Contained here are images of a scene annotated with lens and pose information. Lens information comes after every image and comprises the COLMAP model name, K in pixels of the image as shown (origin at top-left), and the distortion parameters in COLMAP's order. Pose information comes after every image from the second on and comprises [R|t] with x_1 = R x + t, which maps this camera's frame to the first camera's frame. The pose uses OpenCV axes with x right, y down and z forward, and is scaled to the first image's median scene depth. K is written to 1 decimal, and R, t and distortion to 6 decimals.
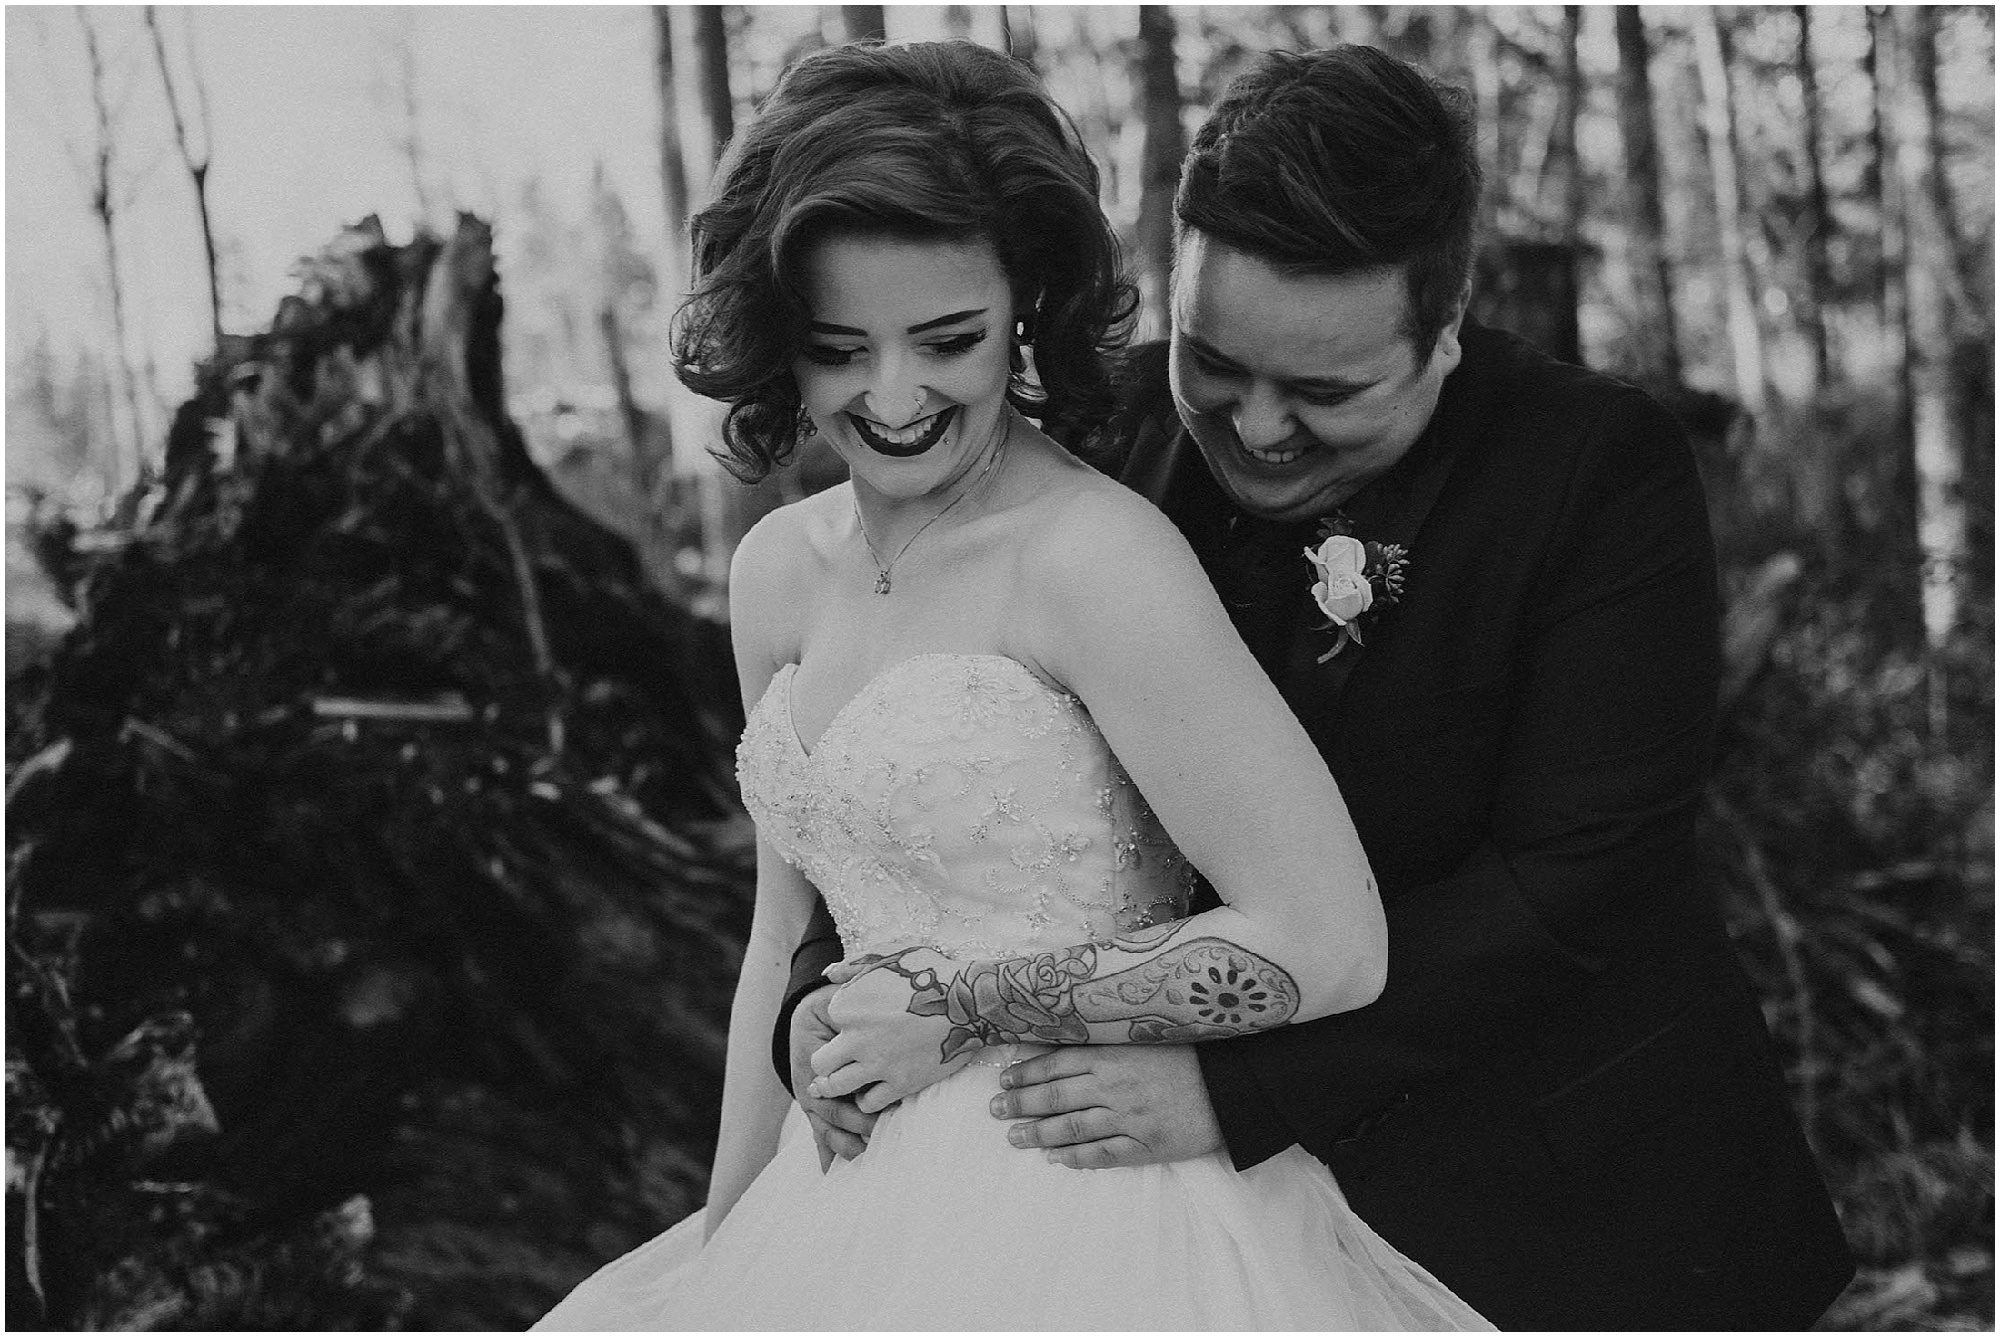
lens RADIAL K [[3069.6, 0, 989.7], [0, 3069.6, 674.0], [0, 0, 1]] dist [-0.142553, 0.000000]
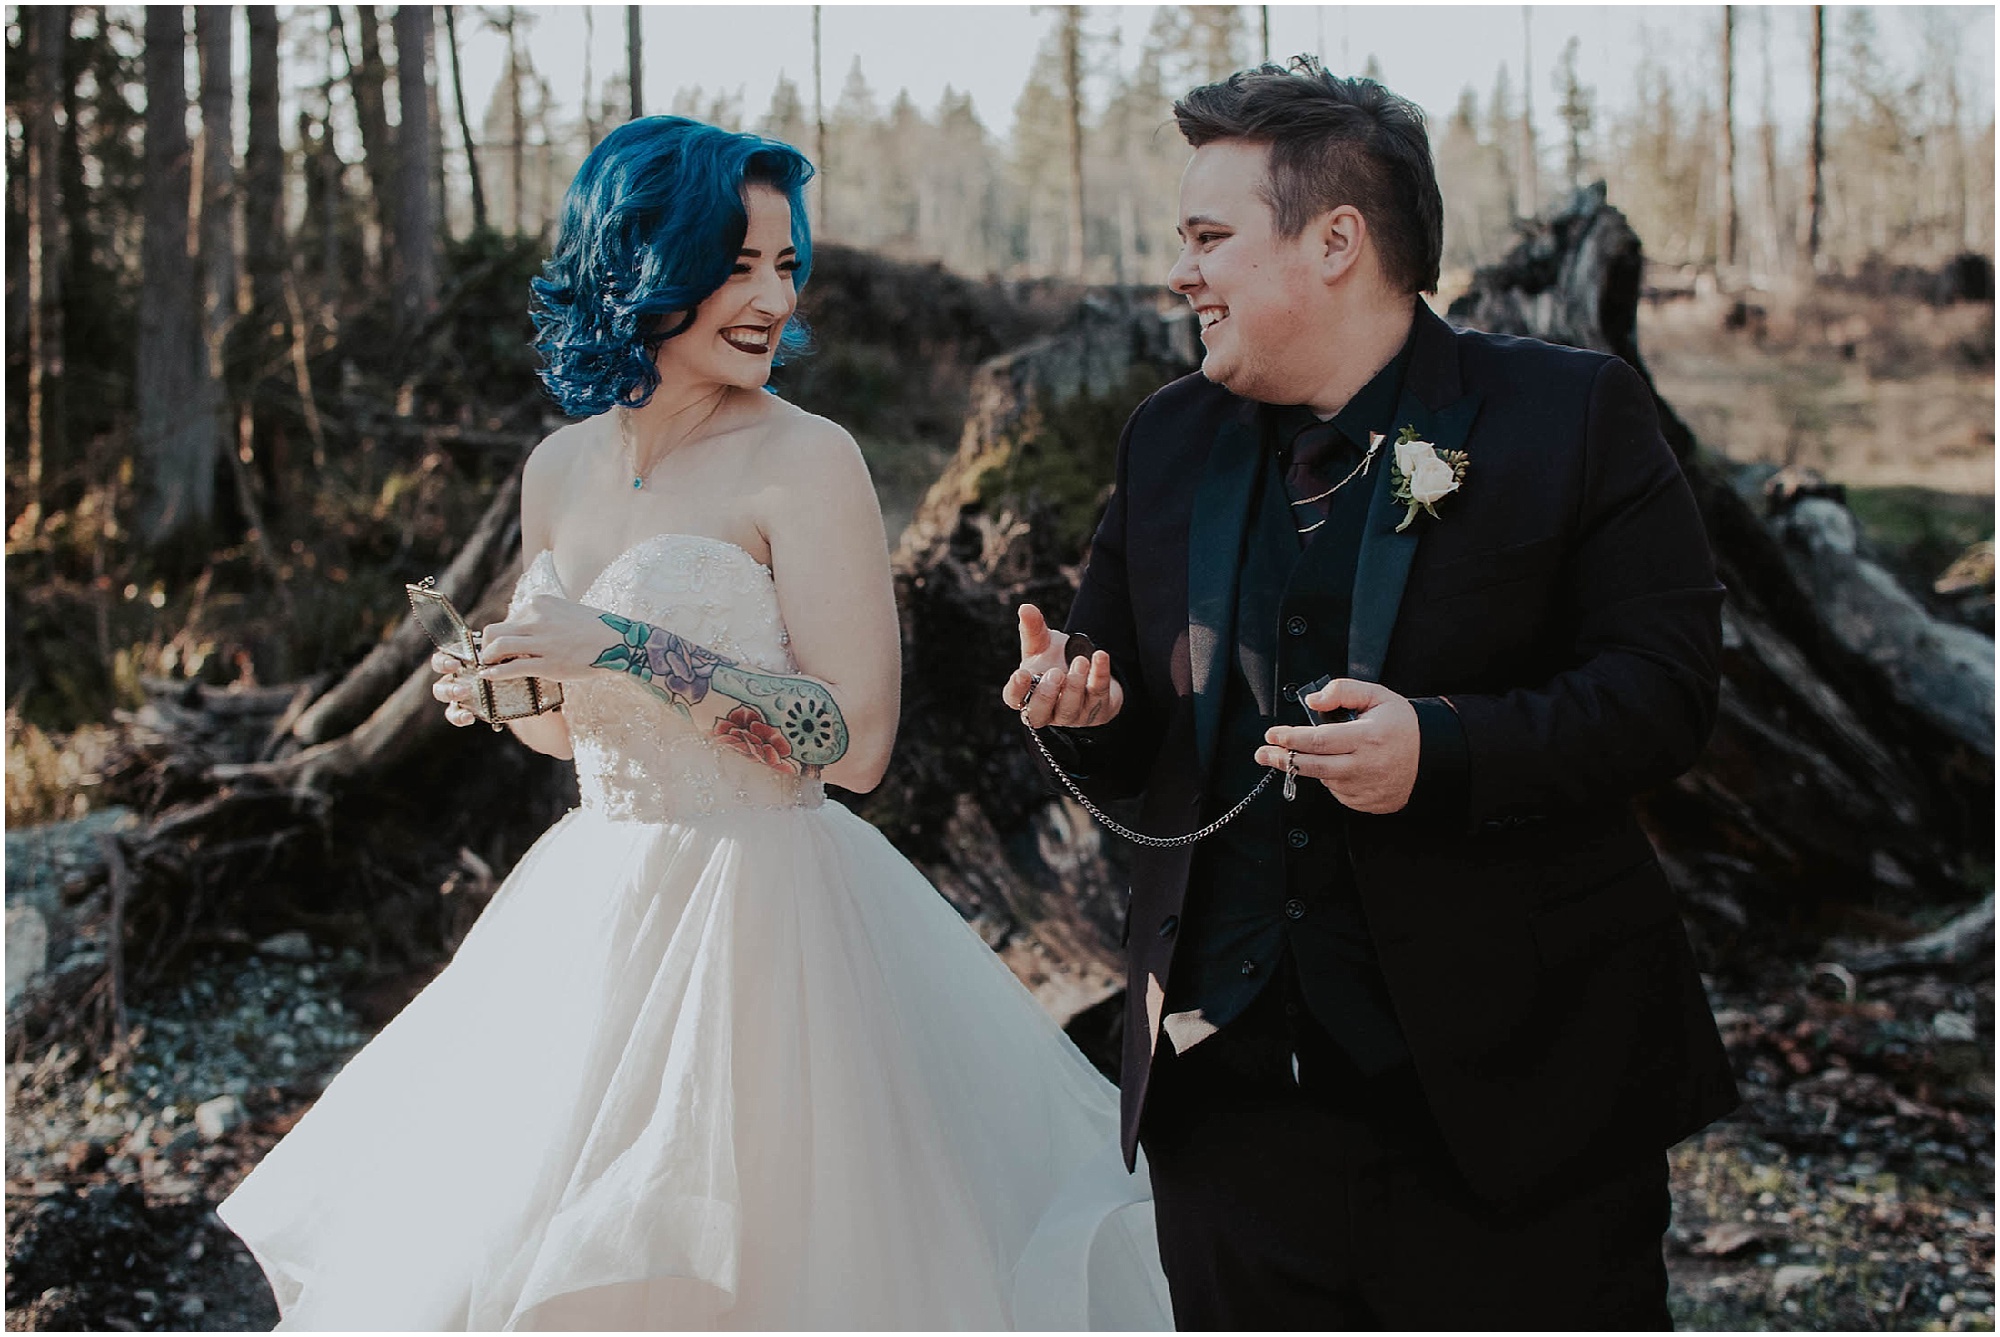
lens RADIAL K [[3069.6, 0, 999.2], [0, 3069.6, 668.0], [0, 0, 1]] dist [-0.142553, 0.000000]
pose [[0.868144, 0.141868, -0.475605, 0.392113], [-0.105756, 0.989146, 0.102011, -0.053327], [0.484915, -0.038262, 0.873724, -0.611260]]
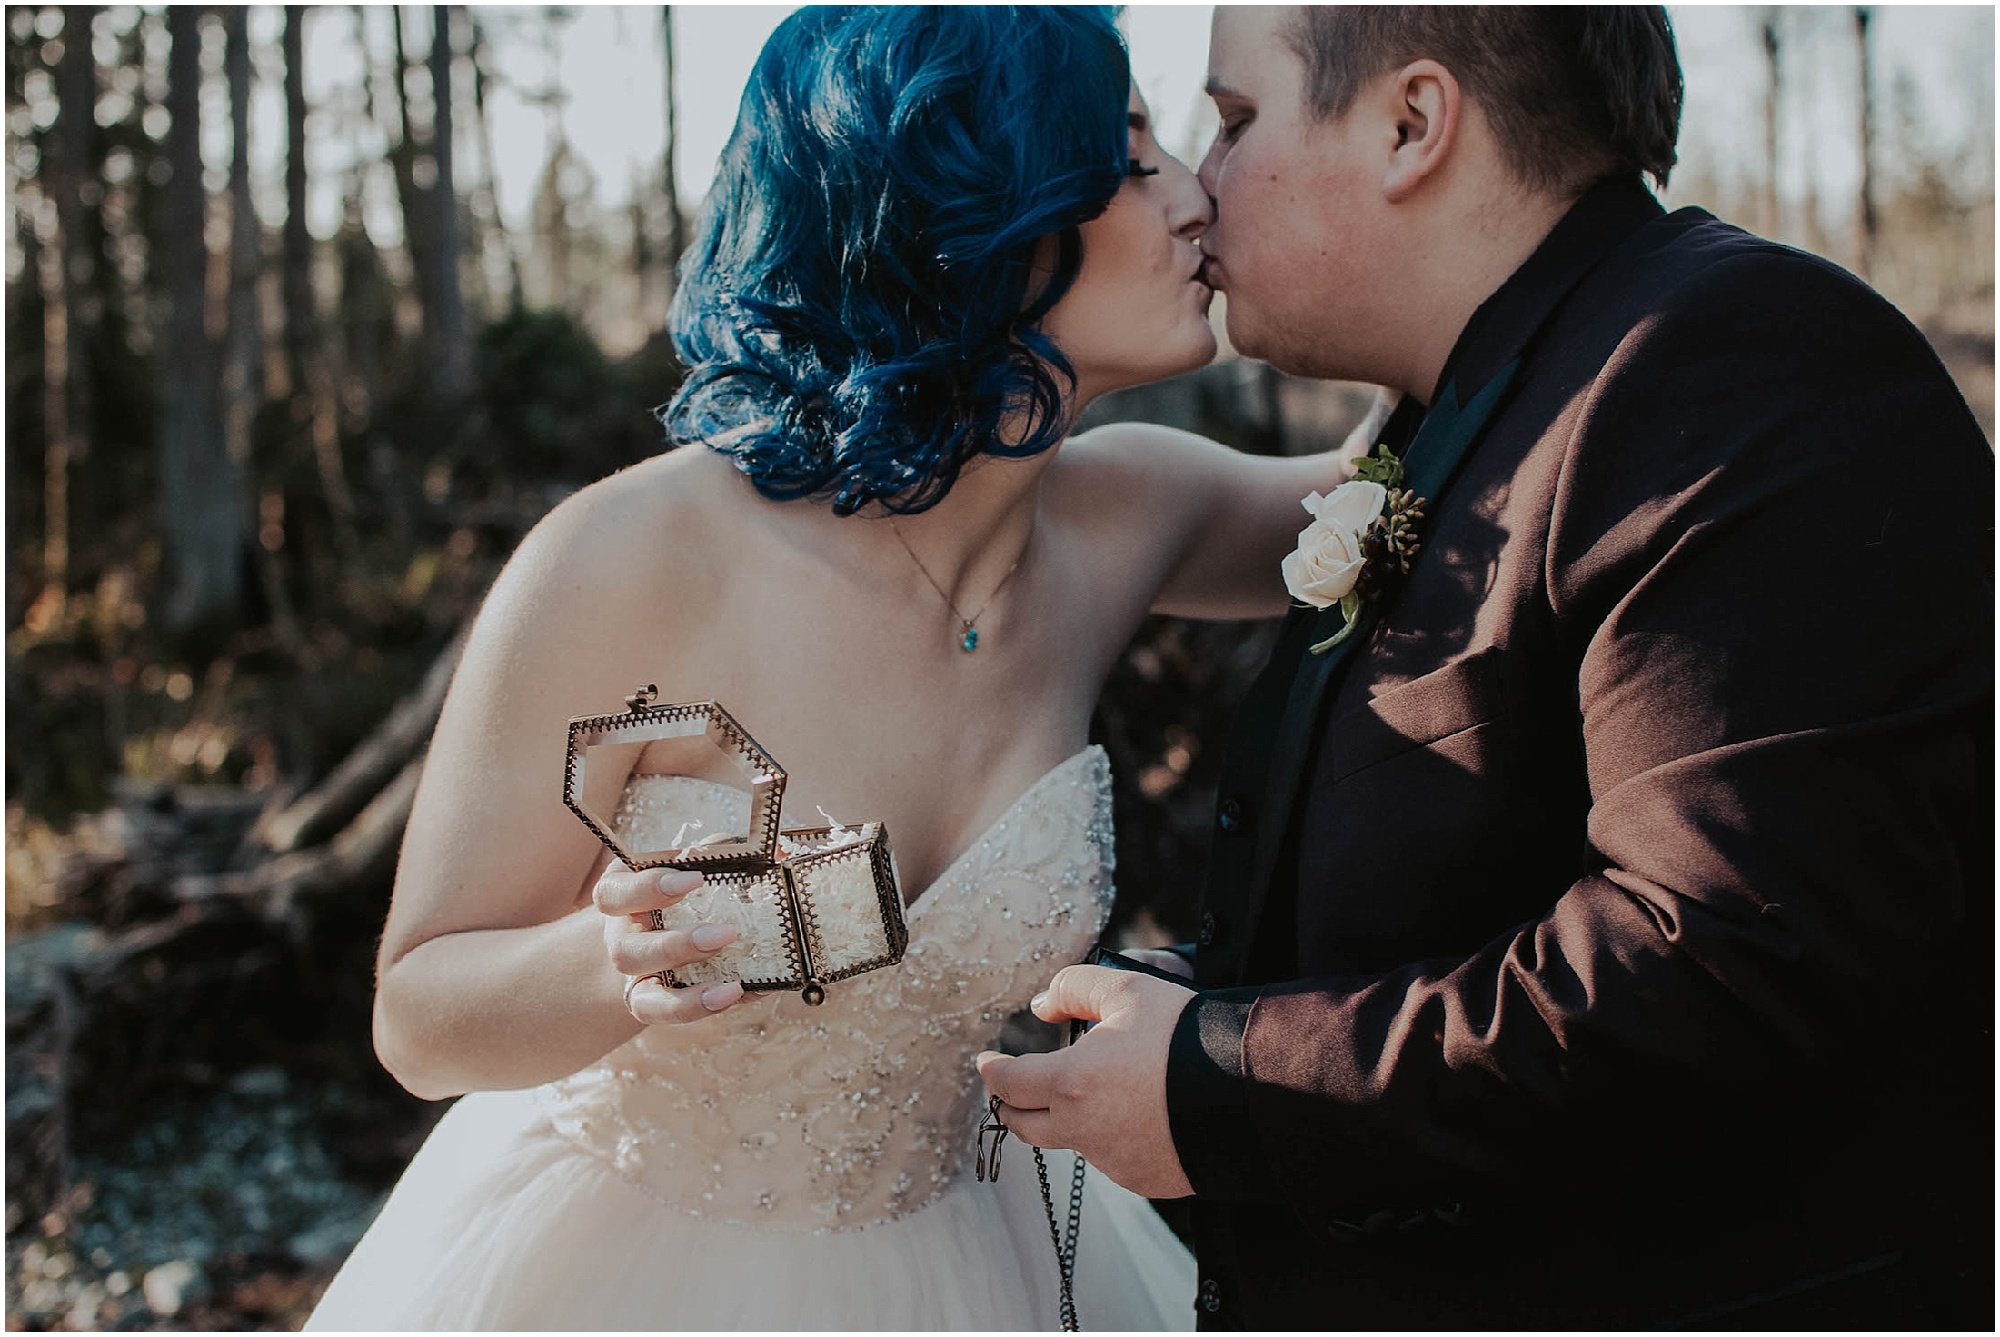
lens RADIAL K [[3069.6, 0, 1000.0], [0, 3069.6, 672.5], [0, 0, 1]] dist [-0.142553, 0.000000]
pose [[0.861992, 0.122424, -0.491917, 0.292345], [-0.095378, 0.992237, 0.079807, -0.042109], [0.497869, -0.021875, 0.866977, -0.443914]]
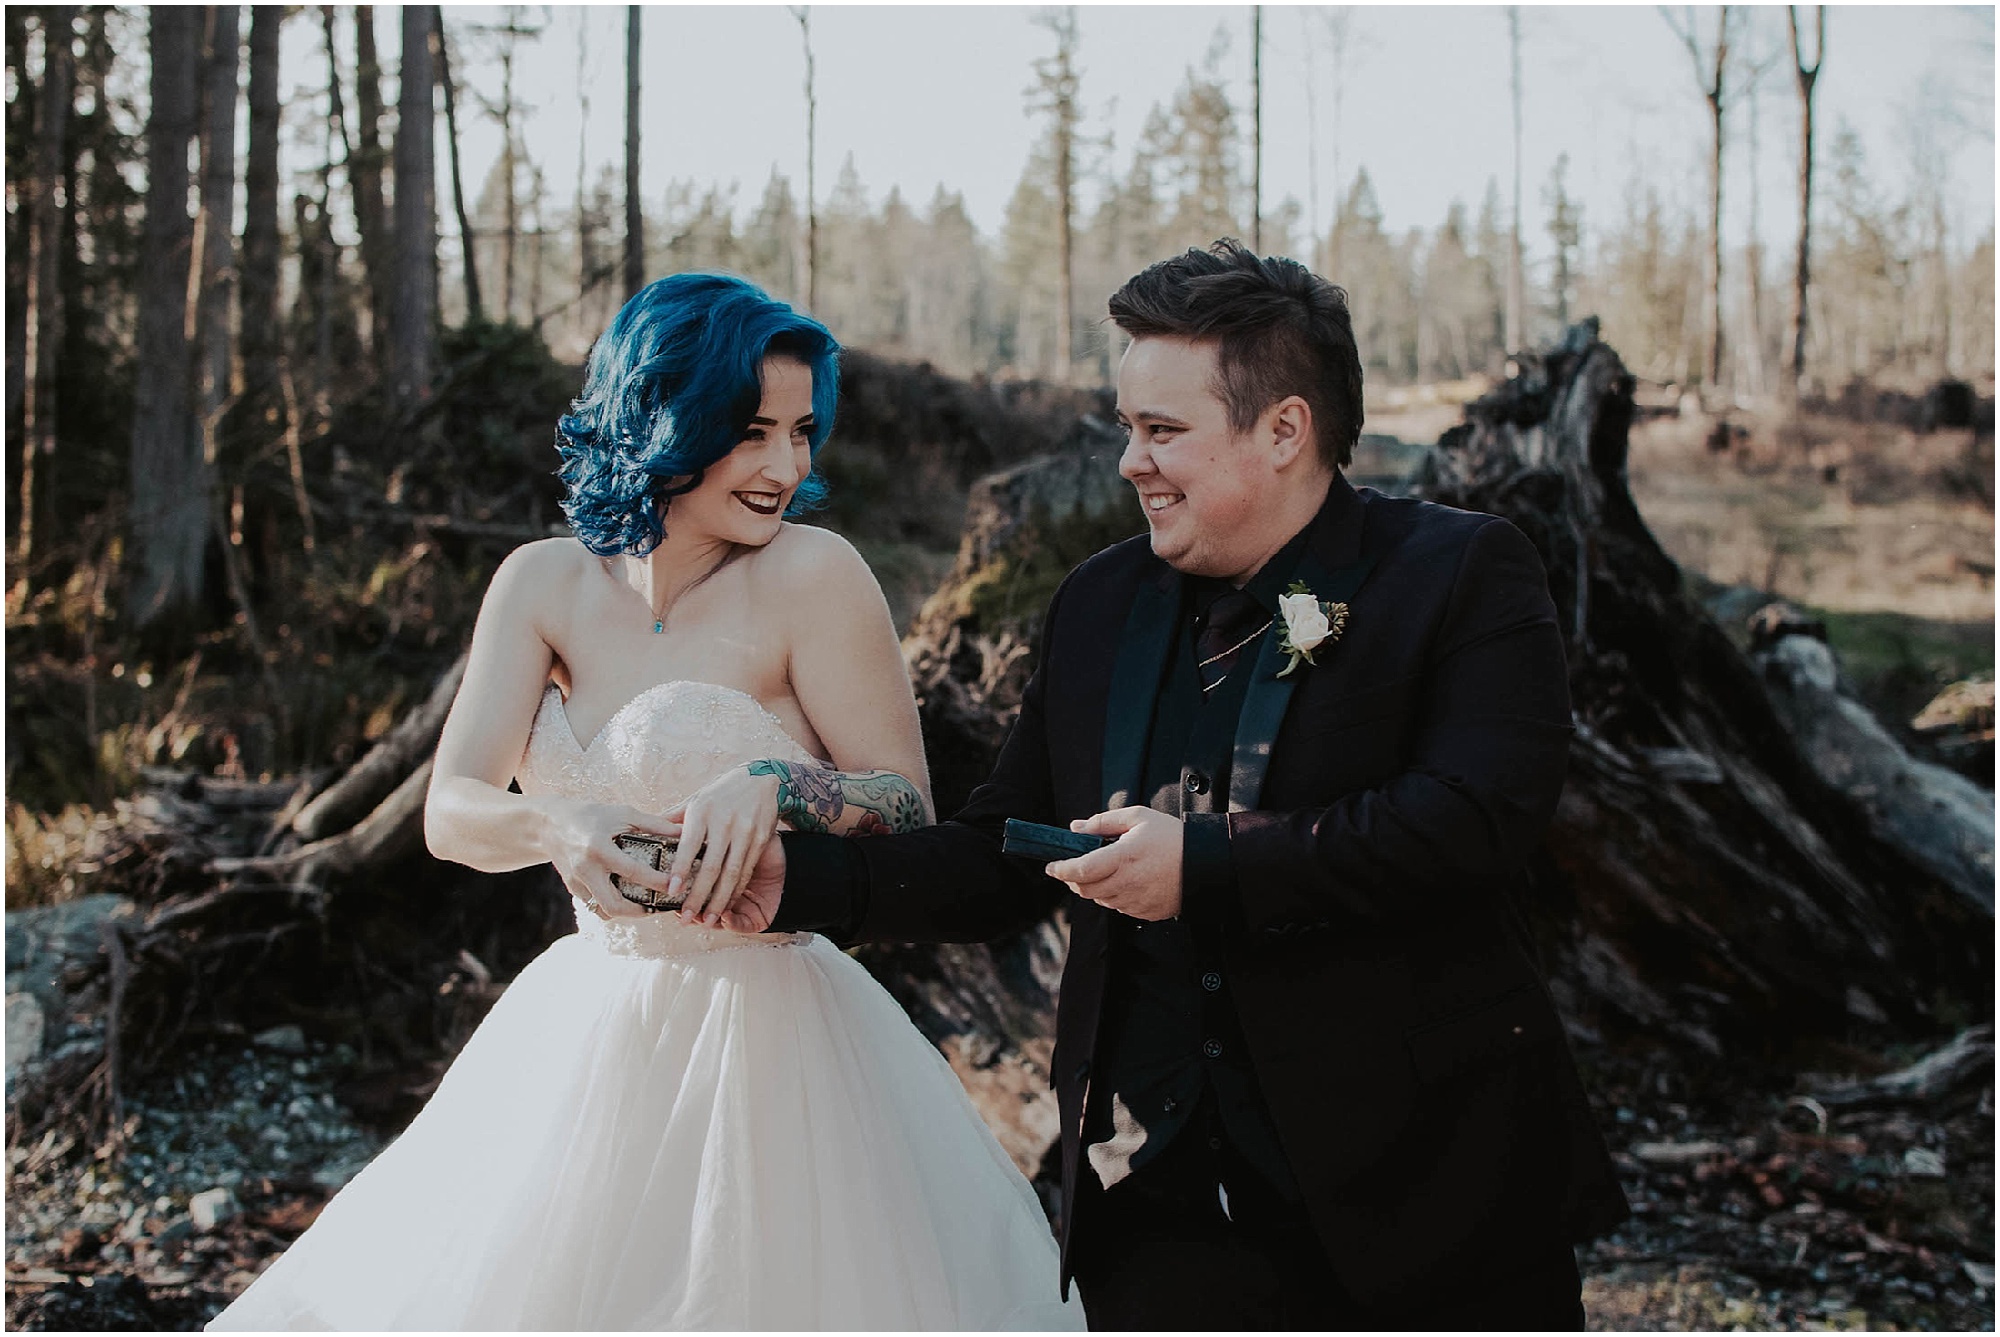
lens RADIAL K [[3069.6, 0, 996.9], [0, 3069.6, 666.9], [0, 0, 1]] dist [-0.142553, 0.000000]
pose [[0.867450, 0.149779, -0.474443, 0.394562], [-0.132866, 0.988715, 0.069206, -0.064829], [0.479454, 0.003005, 0.877562, -0.638911]]
